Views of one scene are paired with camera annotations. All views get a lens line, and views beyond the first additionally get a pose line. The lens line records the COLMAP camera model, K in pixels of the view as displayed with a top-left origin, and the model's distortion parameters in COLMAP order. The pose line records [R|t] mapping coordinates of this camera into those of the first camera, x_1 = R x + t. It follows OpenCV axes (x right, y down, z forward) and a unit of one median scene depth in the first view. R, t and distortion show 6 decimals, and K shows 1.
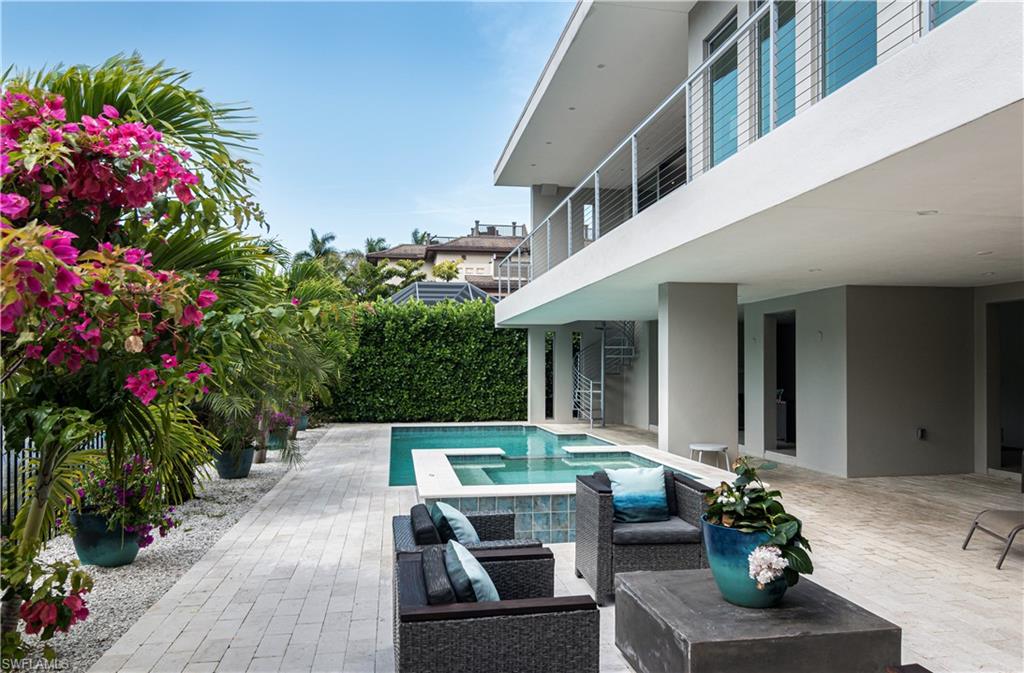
lens RADIAL K [[741.6, 0, 512.7], [0, 741.6, 341.9], [0, 0, 1]] dist [0.005235, 0.000631]
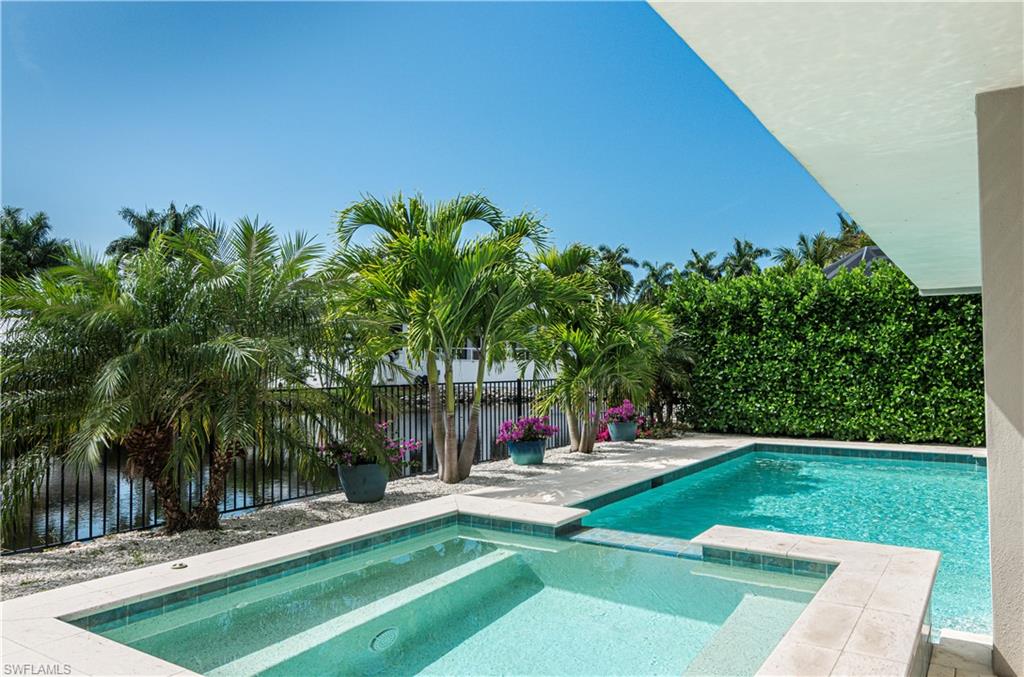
lens RADIAL K [[705.7, 0, 512.8], [0, 705.7, 335.2], [0, 0, 1]] dist [-0.008096, -0.001438]
pose [[0.734295, -0.032070, -0.678072, 0.121696], [0.030173, 0.999438, -0.014594, 0.010936], [0.678159, -0.009743, 0.734850, 0.313696]]
